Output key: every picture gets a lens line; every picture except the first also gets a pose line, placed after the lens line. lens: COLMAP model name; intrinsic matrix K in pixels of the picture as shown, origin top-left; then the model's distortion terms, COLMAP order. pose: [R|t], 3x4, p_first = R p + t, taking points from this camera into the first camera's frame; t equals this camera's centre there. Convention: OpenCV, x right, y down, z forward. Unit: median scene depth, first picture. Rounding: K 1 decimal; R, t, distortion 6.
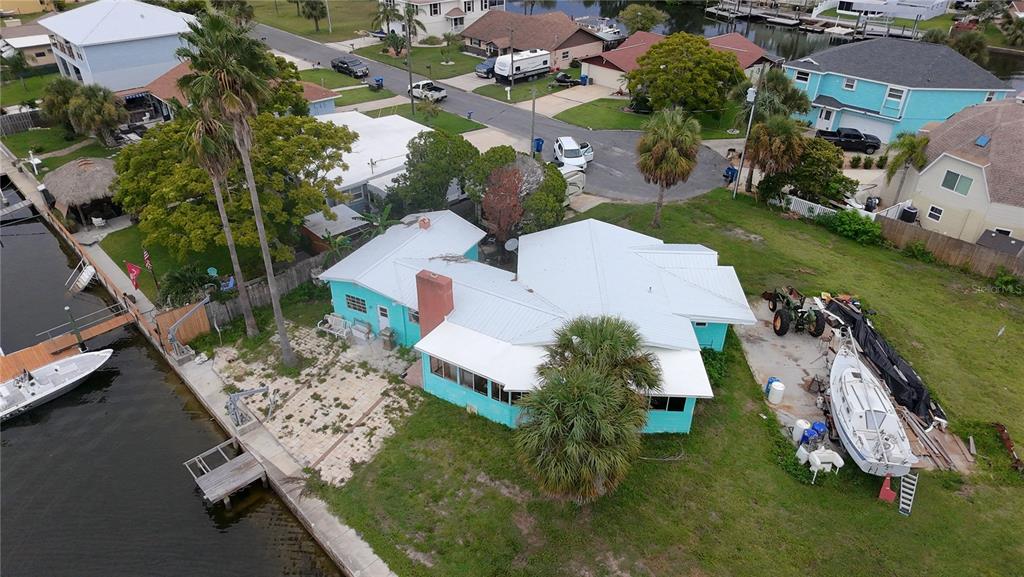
lens RADIAL K [[654.7, 0, 513.8], [0, 654.7, 293.3], [0, 0, 1]] dist [0.005029, -0.002861]
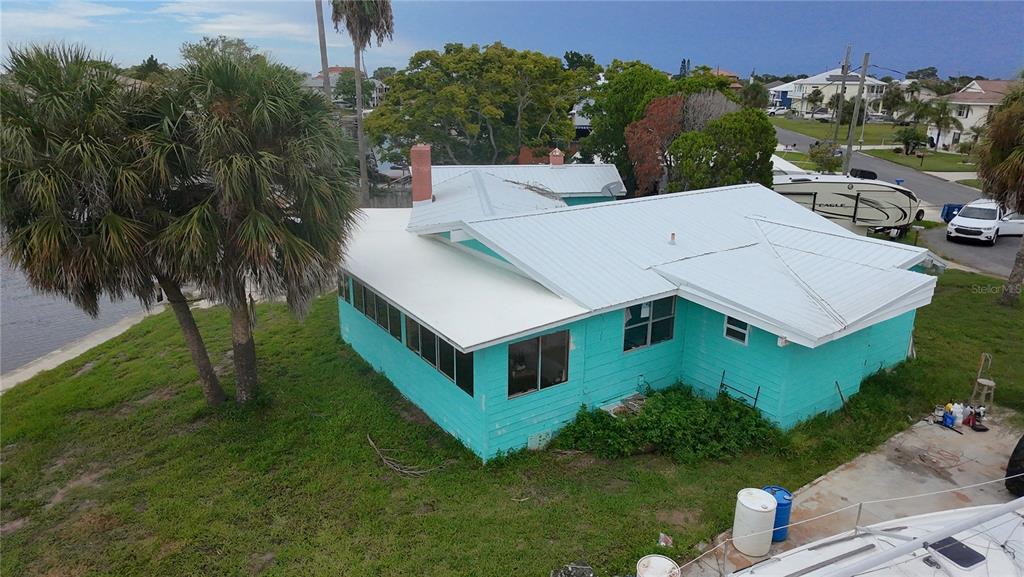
lens RADIAL K [[654.7, 0, 512.0], [0, 654.7, 288.7], [0, 0, 1]] dist [0.005029, -0.002861]
pose [[0.588797, 0.238486, -0.772297, 0.492033], [-0.434365, 0.899147, -0.053501, 0.101085], [0.681649, 0.366960, 0.633005, 0.567368]]
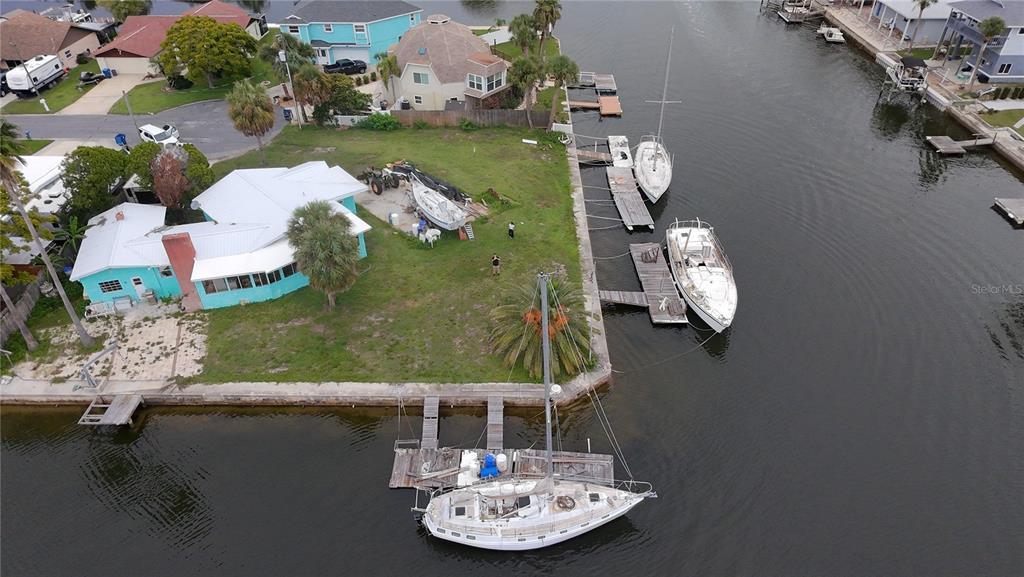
lens RADIAL K [[654.7, 0, 513.6], [0, 654.7, 296.9], [0, 0, 1]] dist [0.005029, -0.002861]
pose [[0.704505, -0.448225, 0.550242, -0.399532], [0.392574, 0.892024, 0.224006, 0.057554], [-0.591235, 0.058197, 0.804397, -0.551049]]
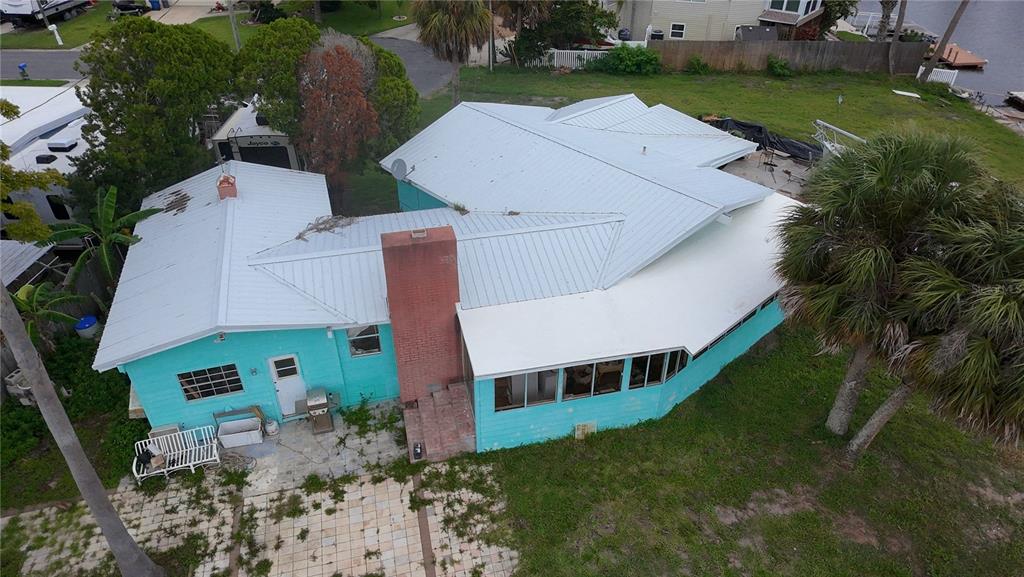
lens RADIAL K [[654.7, 0, 514.8], [0, 654.7, 291.9], [0, 0, 1]] dist [0.005029, -0.002861]
pose [[0.715444, -0.407825, 0.567291, -0.315726], [0.378493, 0.908728, 0.175944, -0.040124], [-0.587268, 0.088838, 0.804502, 0.496954]]
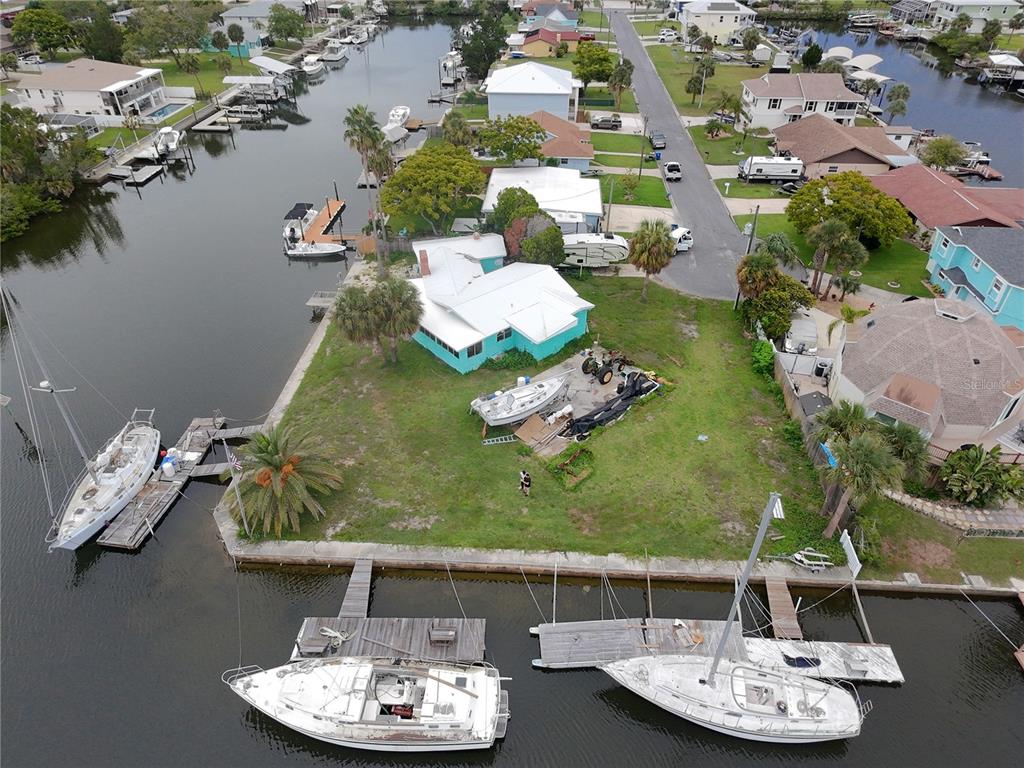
lens RADIAL K [[651.1, 0, 510.2], [0, 651.1, 386.4], [0, 0, 1]] dist [0.005075, 0.002239]
pose [[0.675301, 0.432680, -0.597291, 1.204373], [-0.389944, 0.896851, 0.208809, -0.155021], [0.626029, 0.091901, 0.774366, -0.266591]]
